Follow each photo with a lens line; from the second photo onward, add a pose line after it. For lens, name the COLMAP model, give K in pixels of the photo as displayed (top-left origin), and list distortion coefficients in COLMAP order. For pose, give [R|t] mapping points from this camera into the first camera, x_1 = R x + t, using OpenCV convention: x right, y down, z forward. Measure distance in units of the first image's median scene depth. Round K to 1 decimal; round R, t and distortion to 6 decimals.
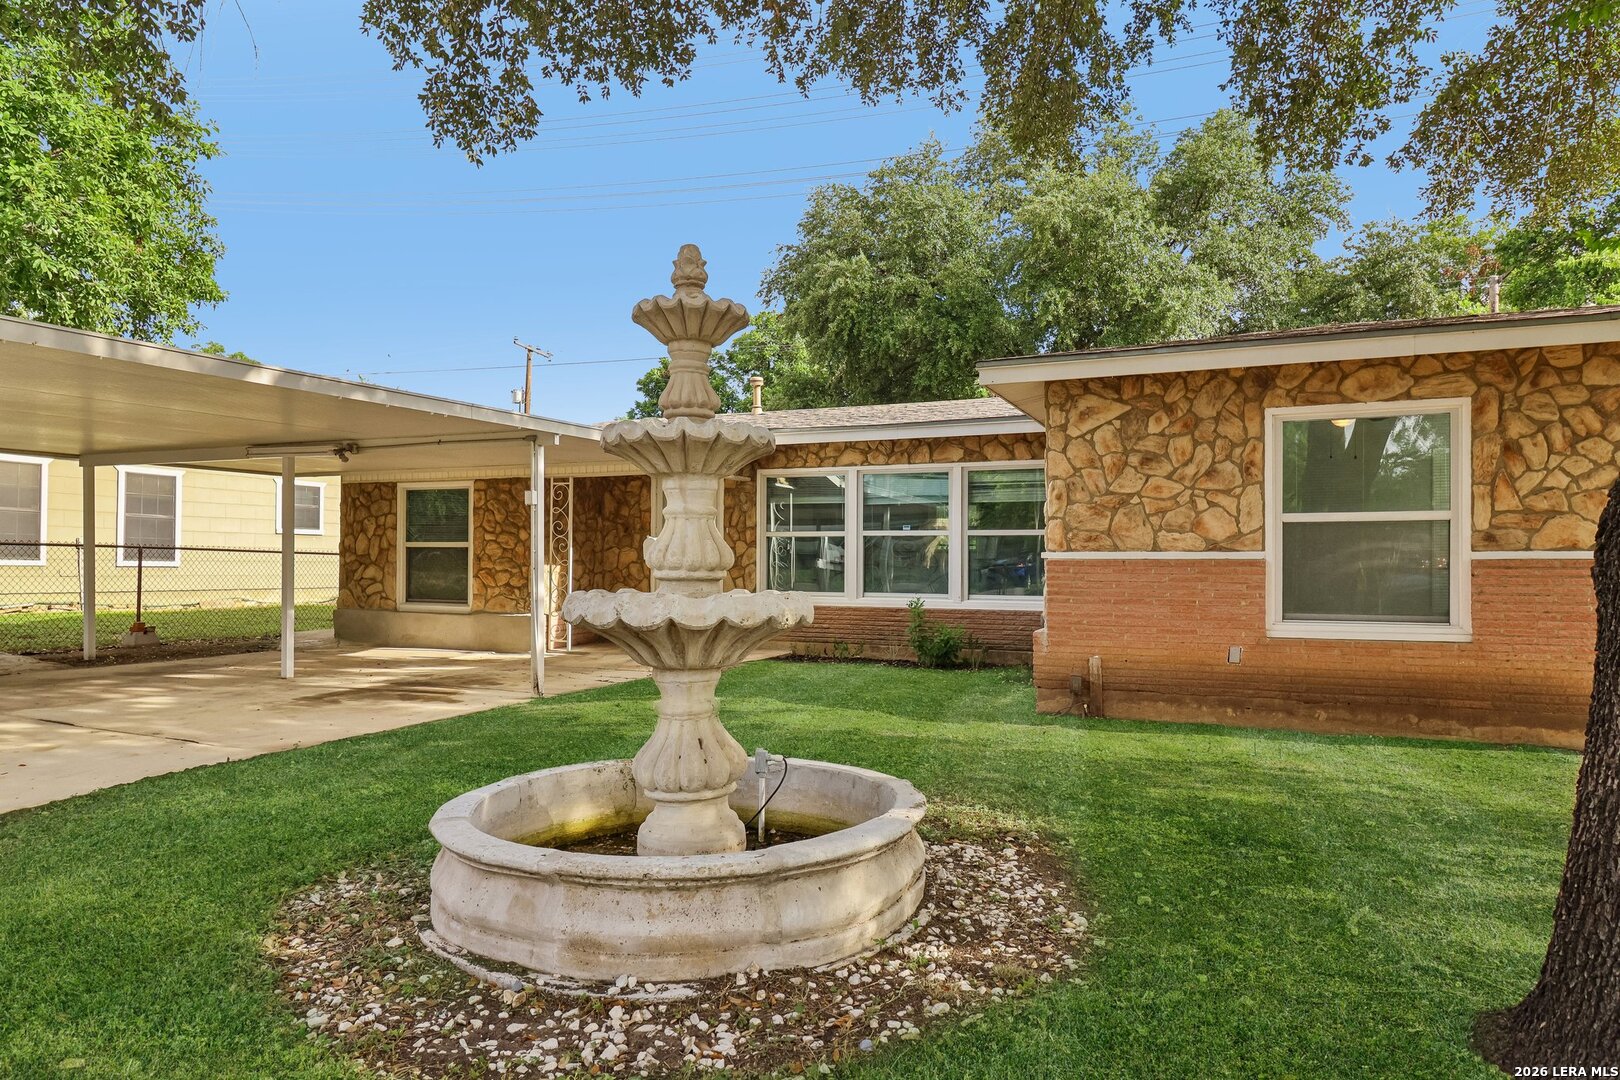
lens RADIAL K [[1002.4, 0, 824.9], [0, 1002.4, 566.8], [0, 0, 1]] dist [0.003806, 0.000484]
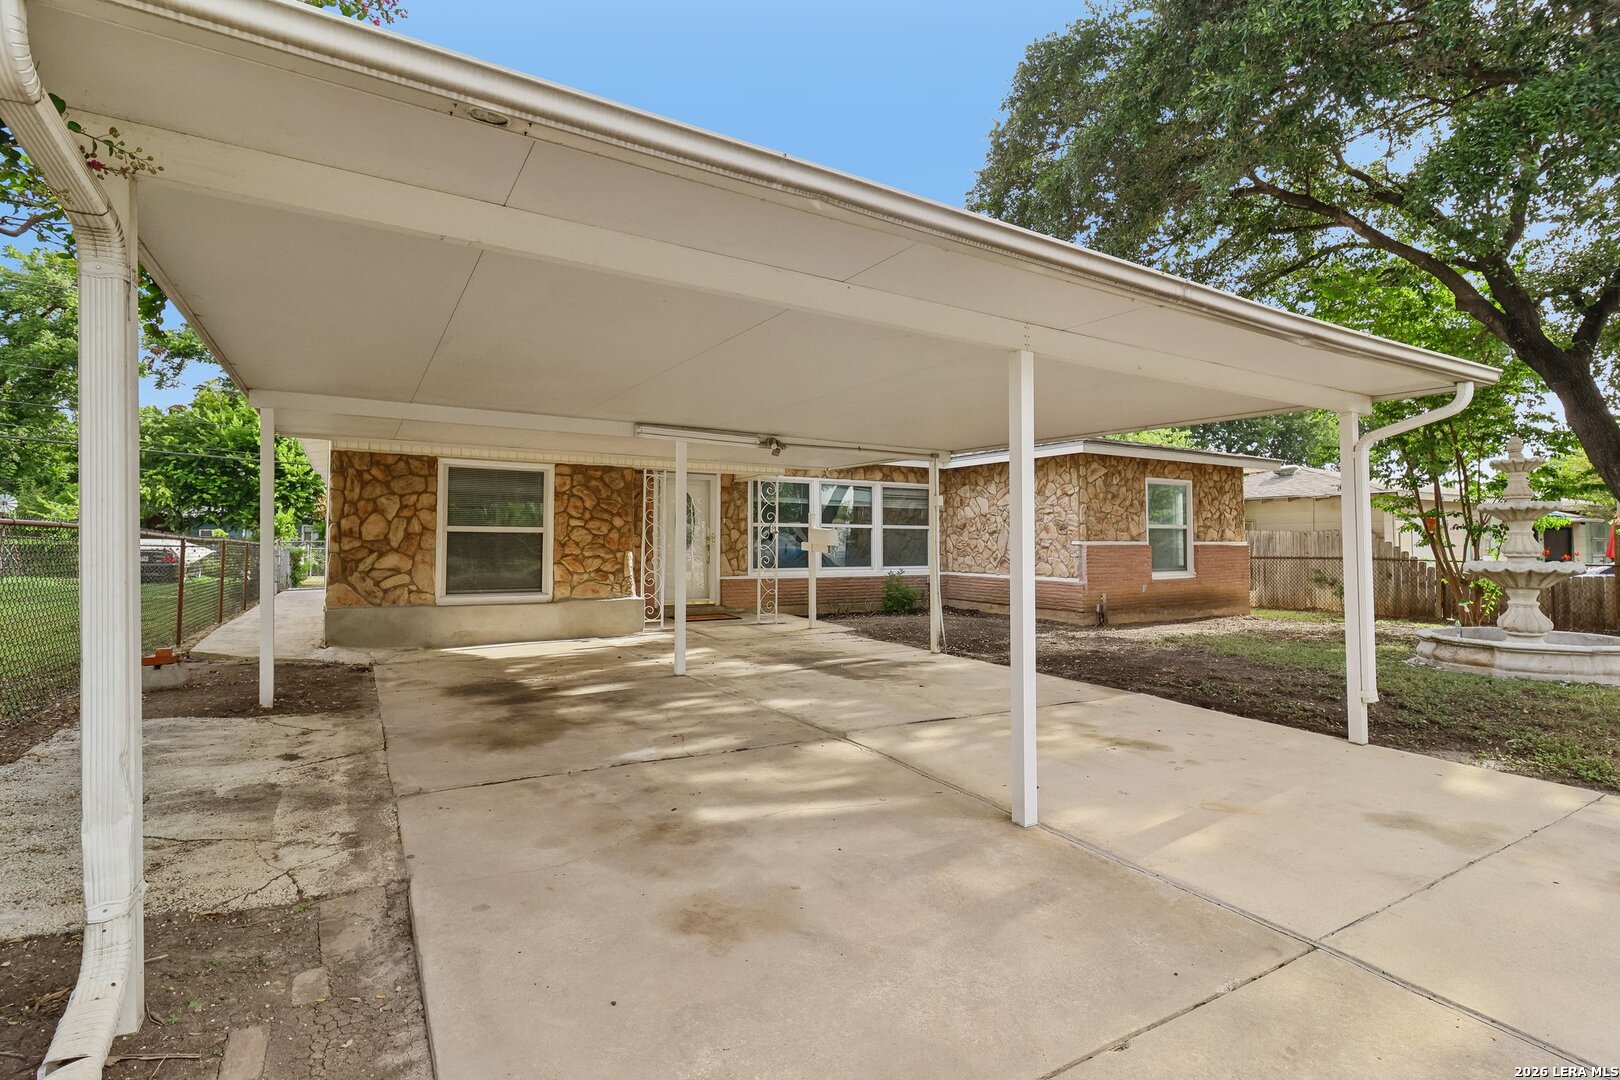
lens RADIAL K [[758.2, 0, 822.5], [0, 758.2, 516.9], [0, 0, 1]] dist [0.003871, -0.000223]
pose [[0.577722, 0.026039, 0.815818, -0.905701], [0.004506, 0.999374, -0.035088, -0.009039], [-0.816221, 0.023947, 0.577243, 0.413050]]
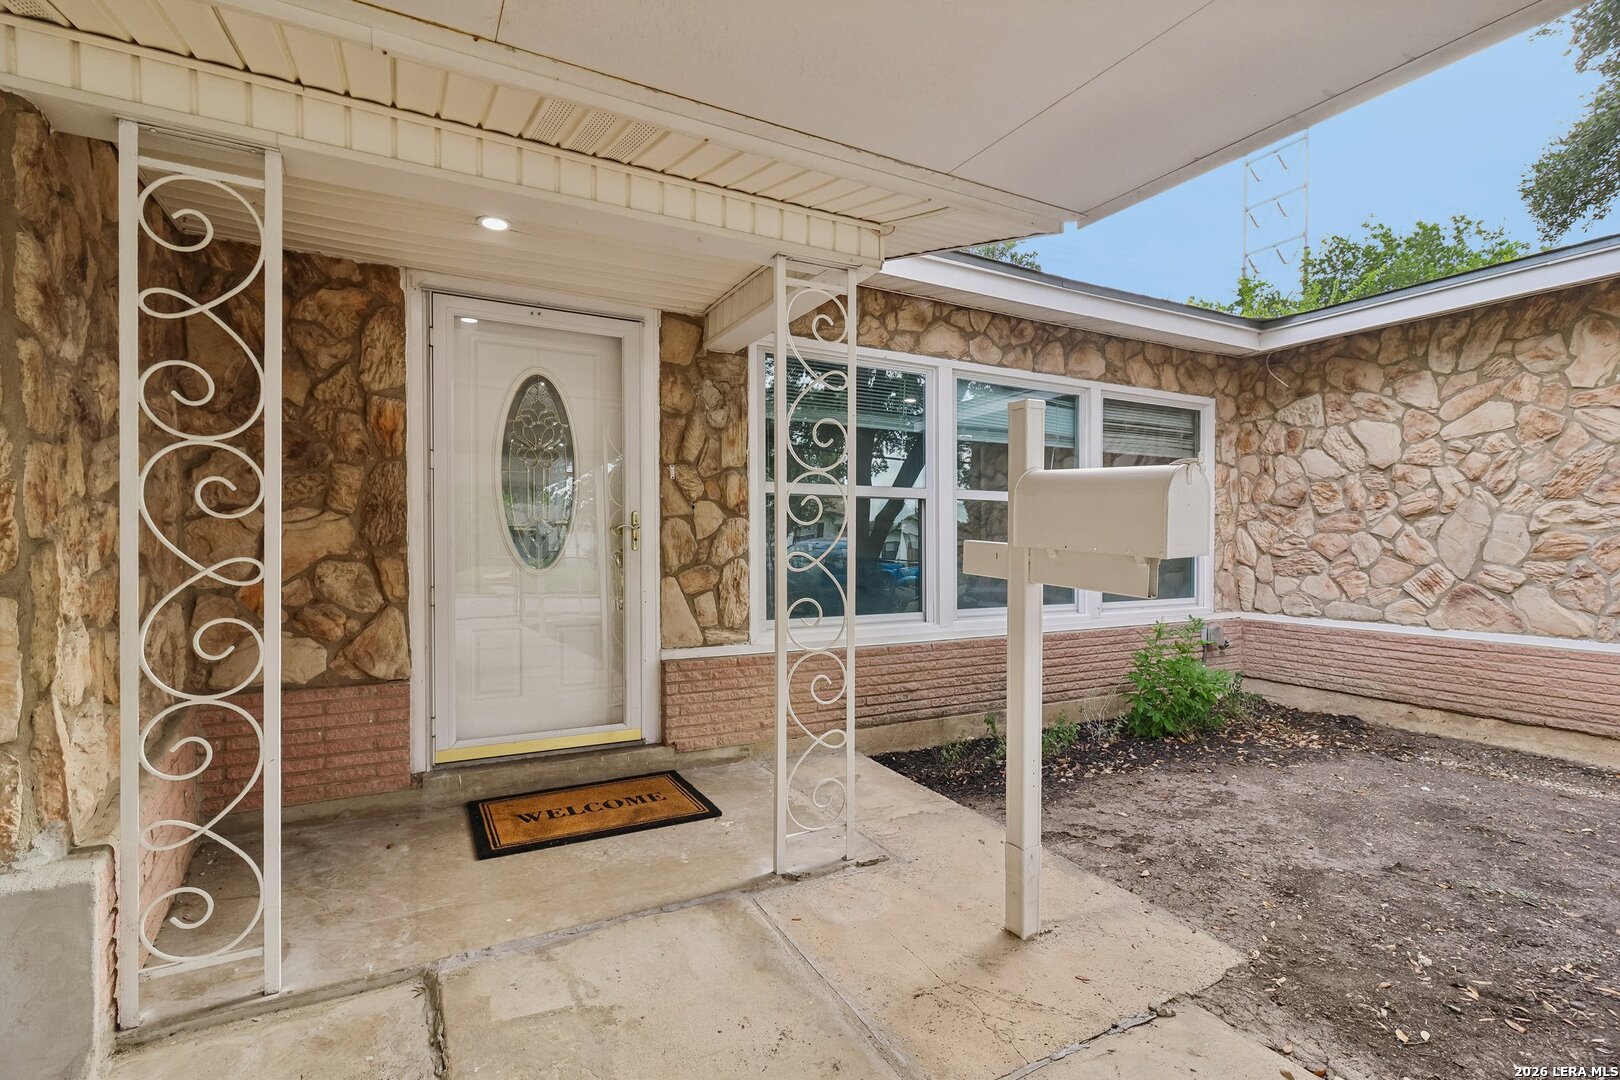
lens RADIAL K [[758.2, 0, 818.3], [0, 758.2, 560.3], [0, 0, 1]] dist [0.003871, -0.000223]
pose [[0.616563, -0.020969, 0.787026, -0.336732], [0.005896, 0.999740, 0.022018, -0.009801], [-0.787283, -0.008935, 0.616527, 0.886804]]
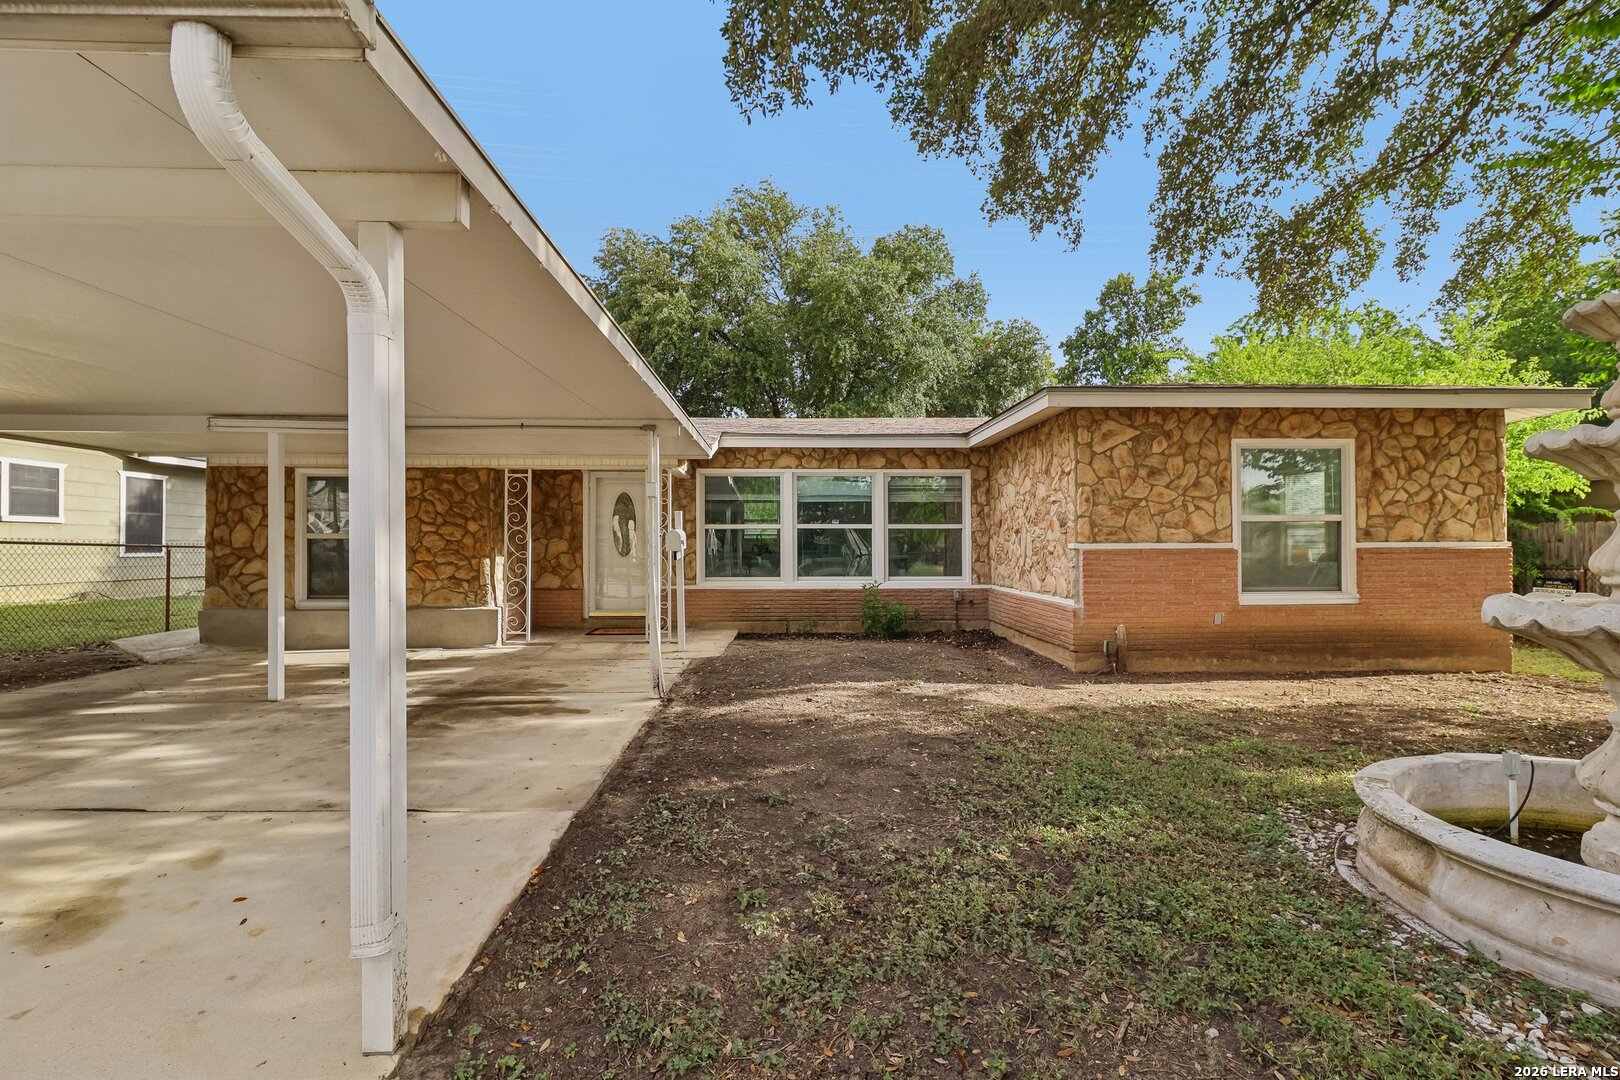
lens RADIAL K [[758.2, 0, 817.3], [0, 758.2, 543.6], [0, 0, 1]] dist [0.003871, -0.000223]
pose [[0.900797, -0.004429, 0.434218, -0.353139], [0.008396, 0.999939, -0.007217, -0.007505], [-0.434160, 0.010147, 0.900779, 0.208613]]
